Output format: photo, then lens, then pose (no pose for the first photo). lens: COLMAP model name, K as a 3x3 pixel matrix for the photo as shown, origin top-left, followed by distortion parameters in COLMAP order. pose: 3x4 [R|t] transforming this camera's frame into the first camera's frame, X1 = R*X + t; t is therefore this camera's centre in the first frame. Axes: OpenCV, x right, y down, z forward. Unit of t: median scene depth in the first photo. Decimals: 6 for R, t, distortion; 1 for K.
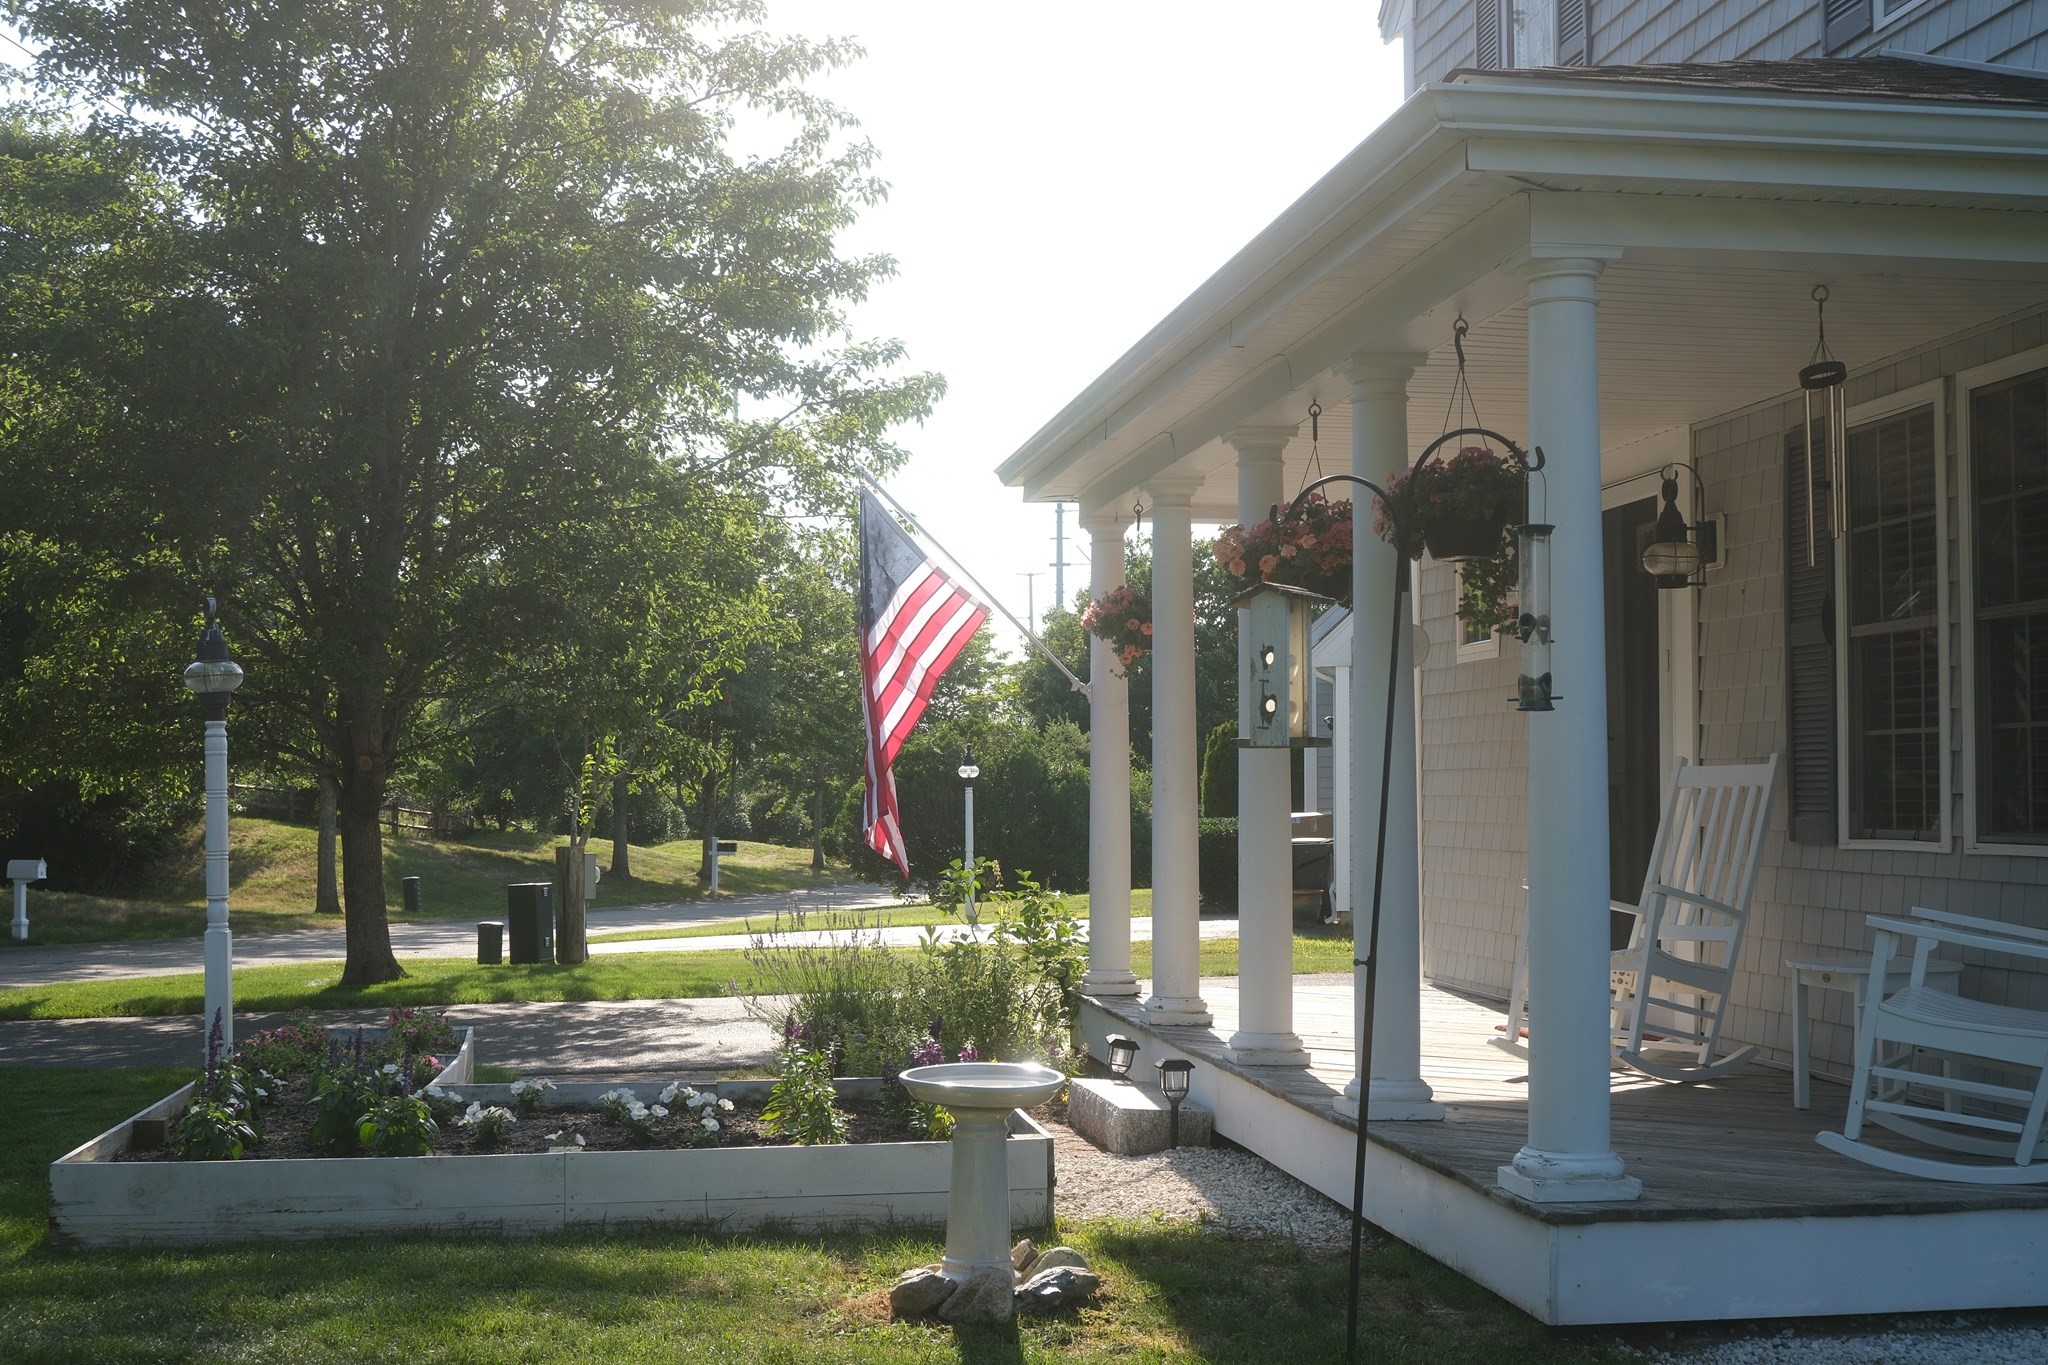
lens RADIAL K [[2554.7, 0, 1024.0], [0, 2554.7, 682.5], [0, 0, 1]] dist [-0.042684, 0.004401]
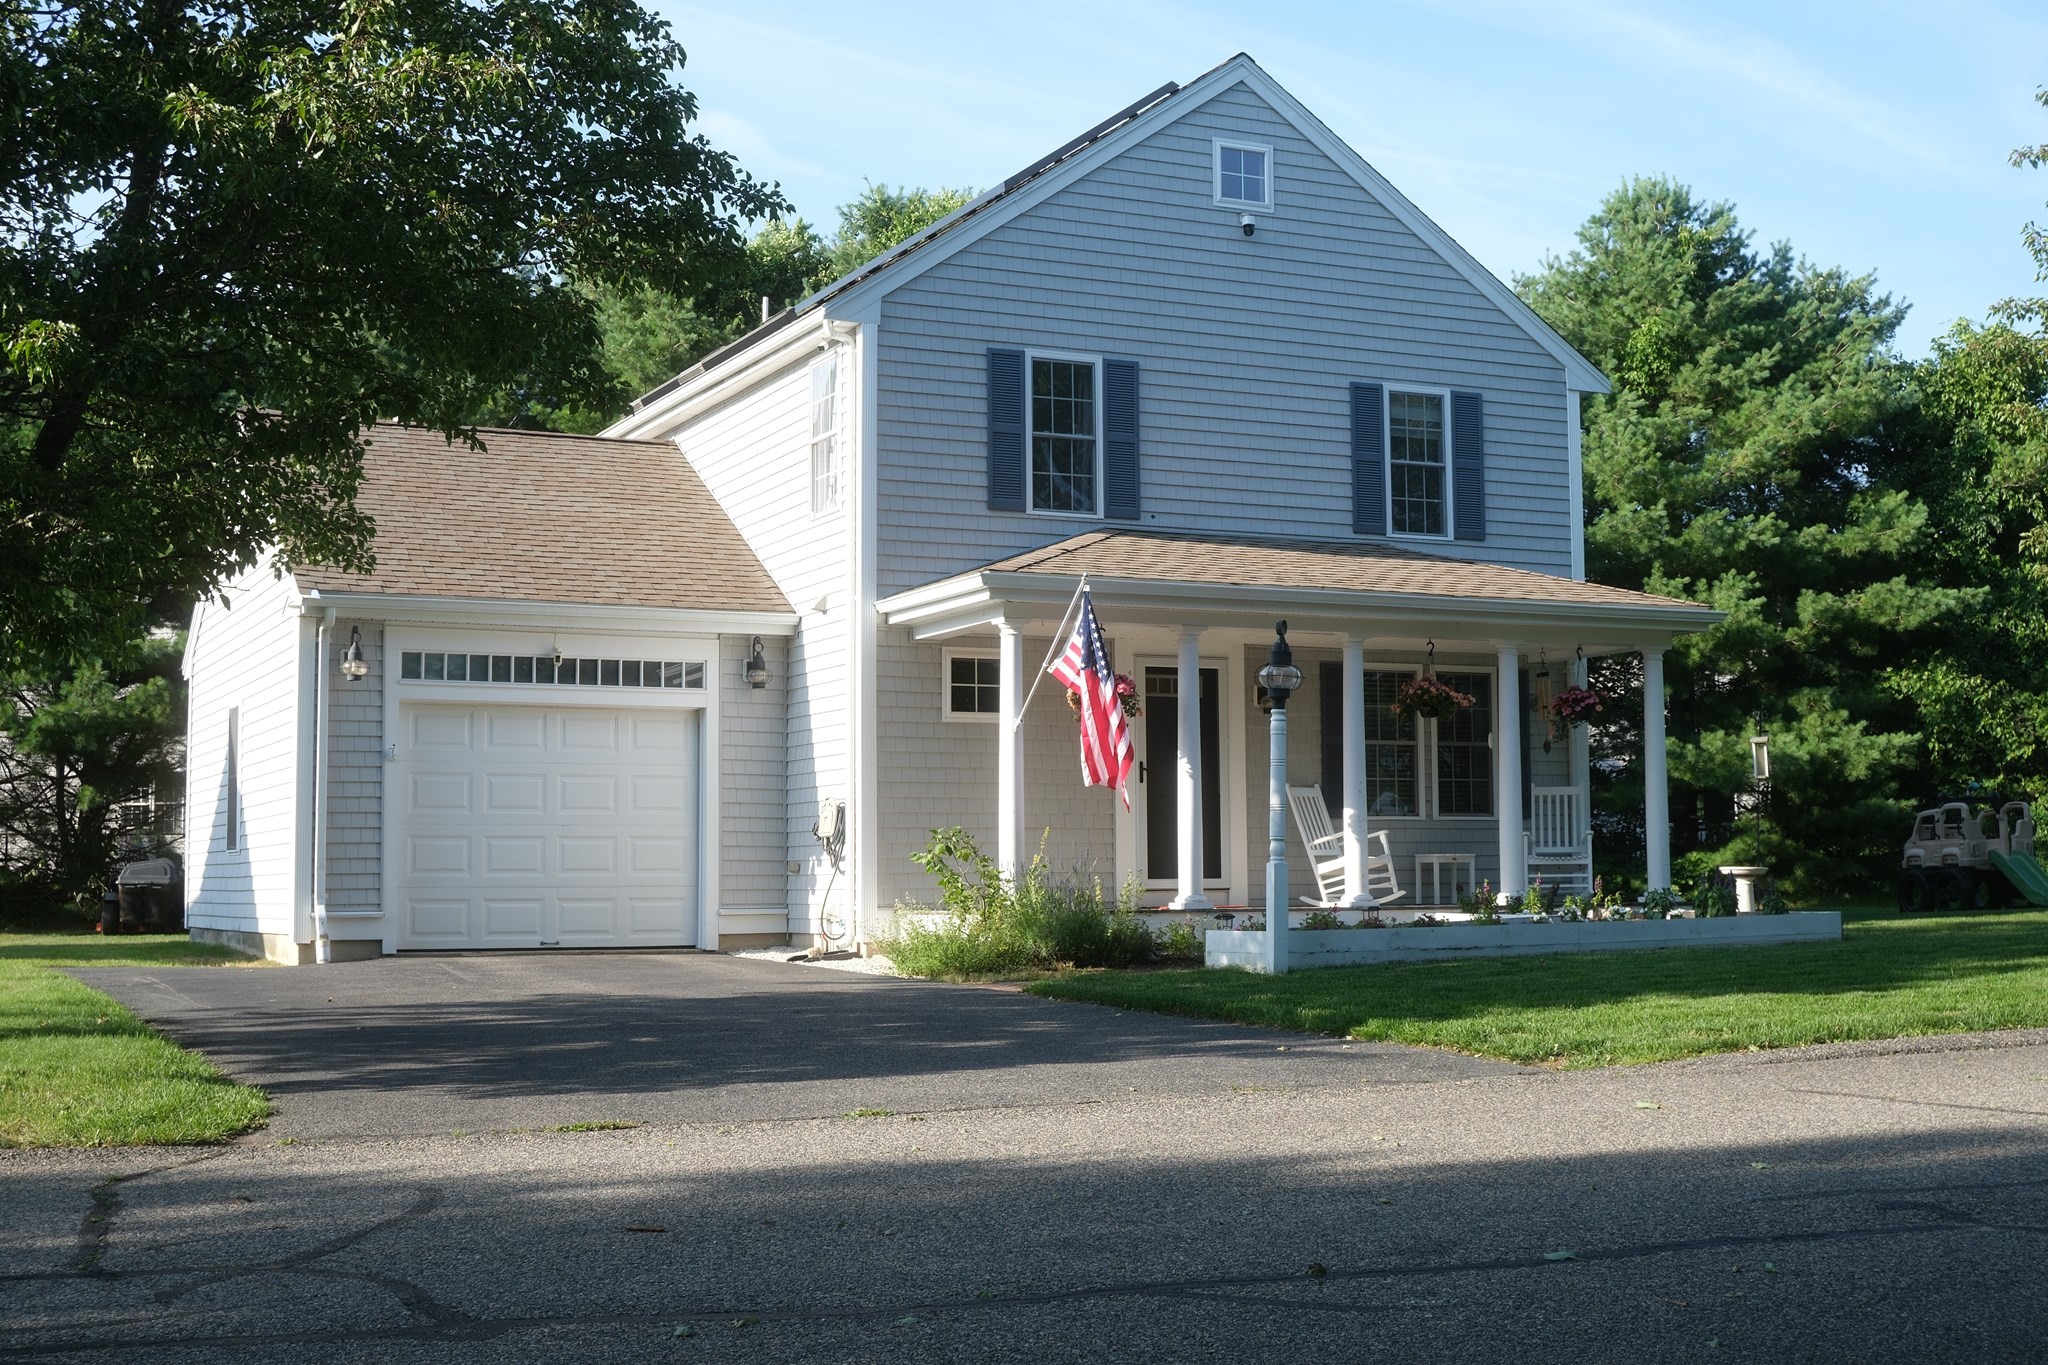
lens RADIAL K [[2535.1, 0, 1024.0], [0, 2535.1, 682.5], [0, 0, 1]] dist [-0.027118, -0.006914]
pose [[-0.290928, 0.077440, 0.953606, -1.467394], [-0.033168, 0.995303, -0.090945, 0.119584], [-0.956170, -0.058088, -0.286993, 1.421157]]
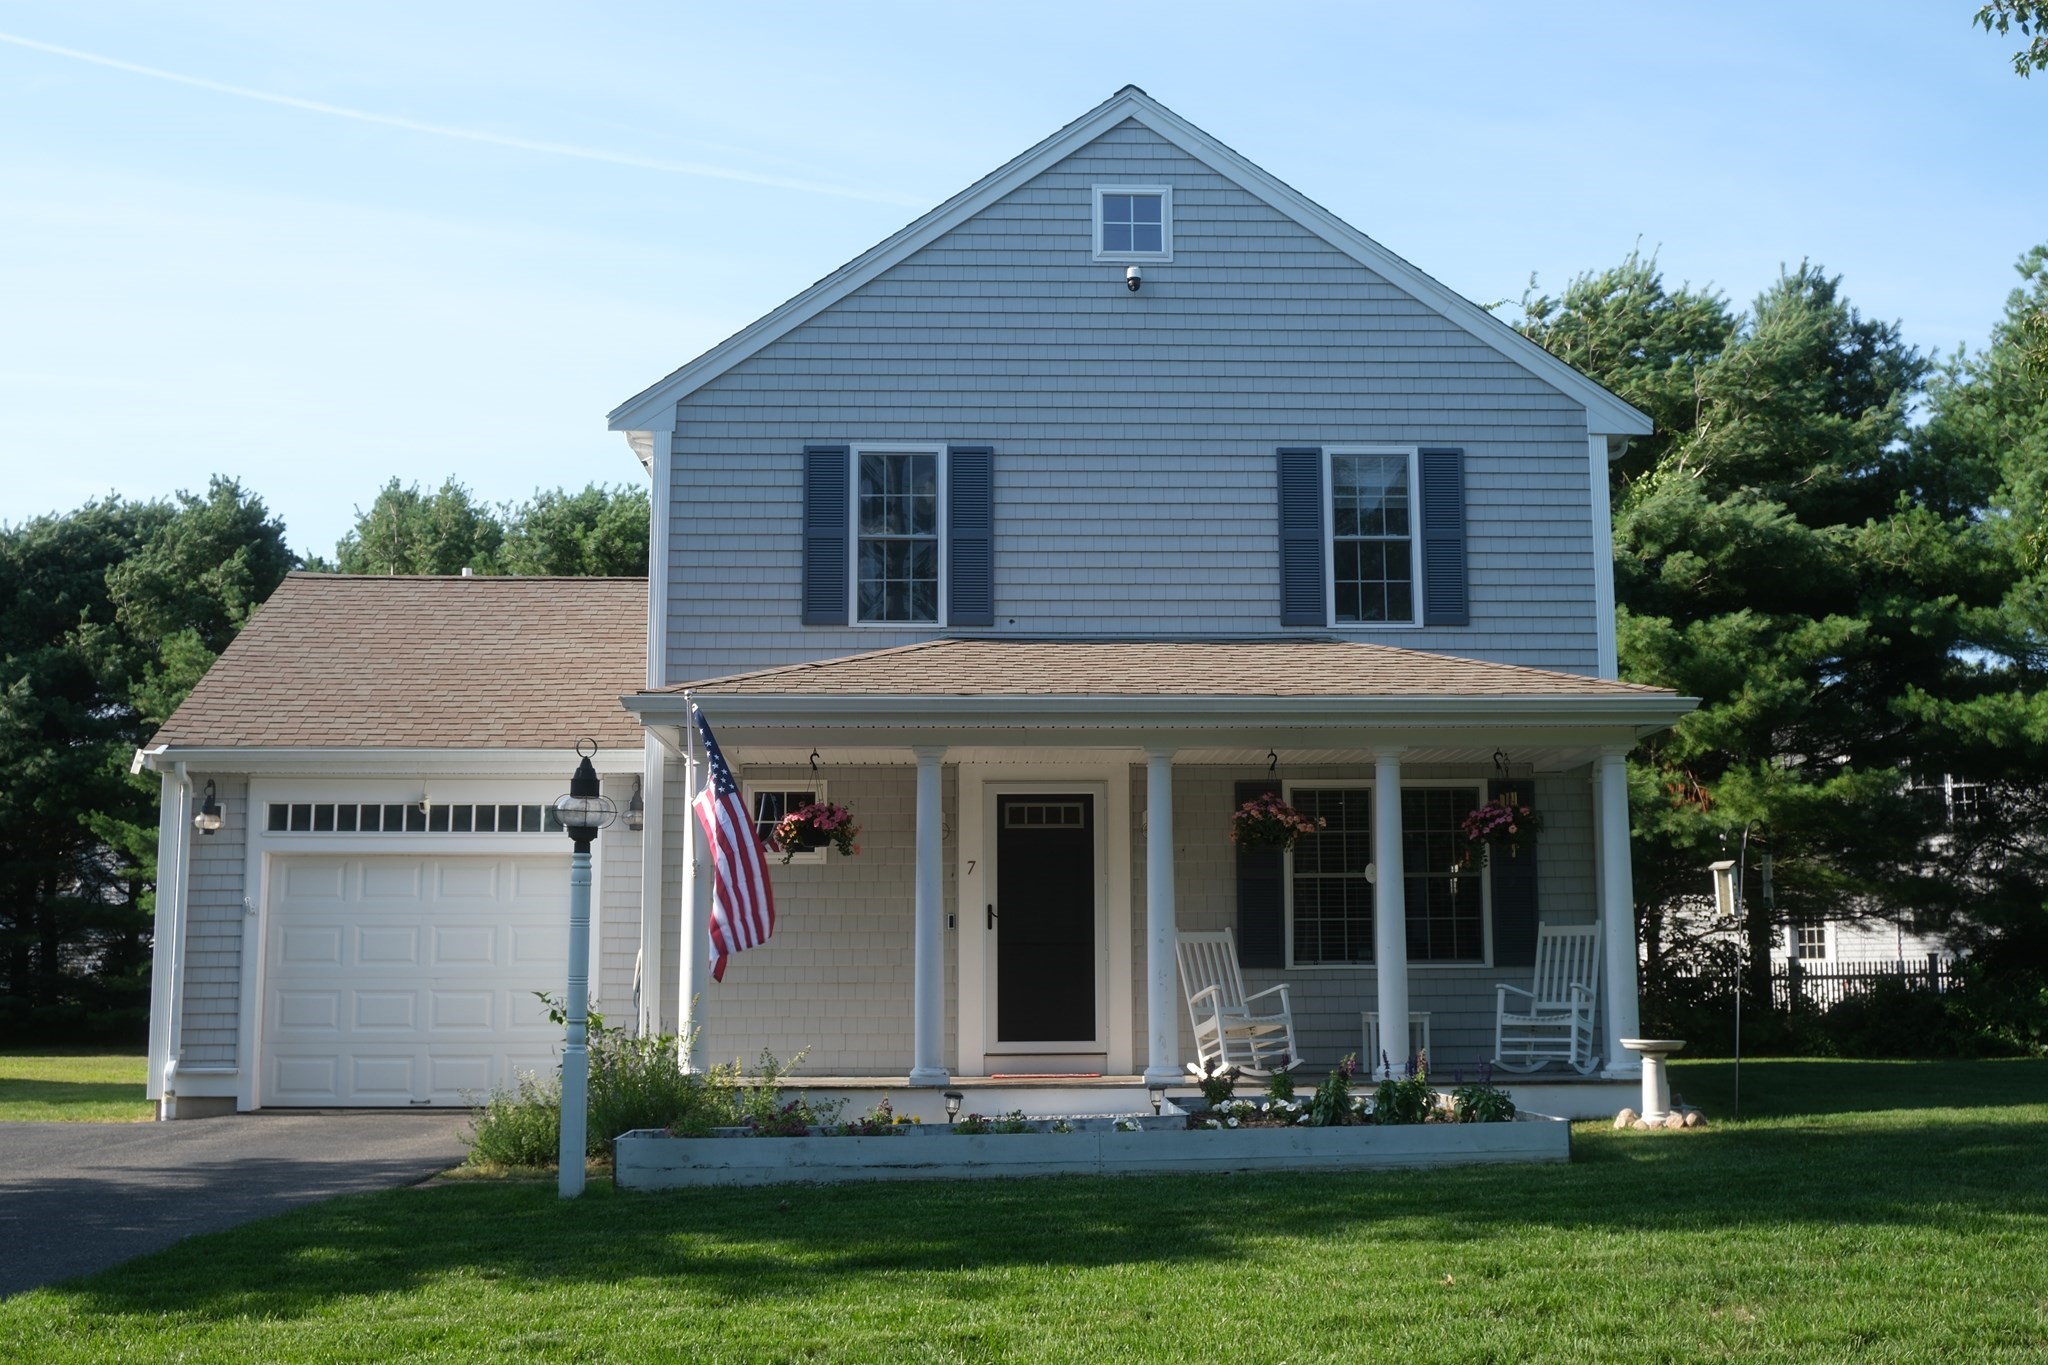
lens RADIAL K [[2226.2, 0, 1024.0], [0, 2226.2, 682.5], [0, 0, 1]] dist [-0.016938, -0.036742]
pose [[0.112378, 0.134553, 0.984513, -1.140650], [-0.036695, 0.990676, -0.131206, 0.054315], [-0.992988, -0.021382, 0.116268, 0.666736]]
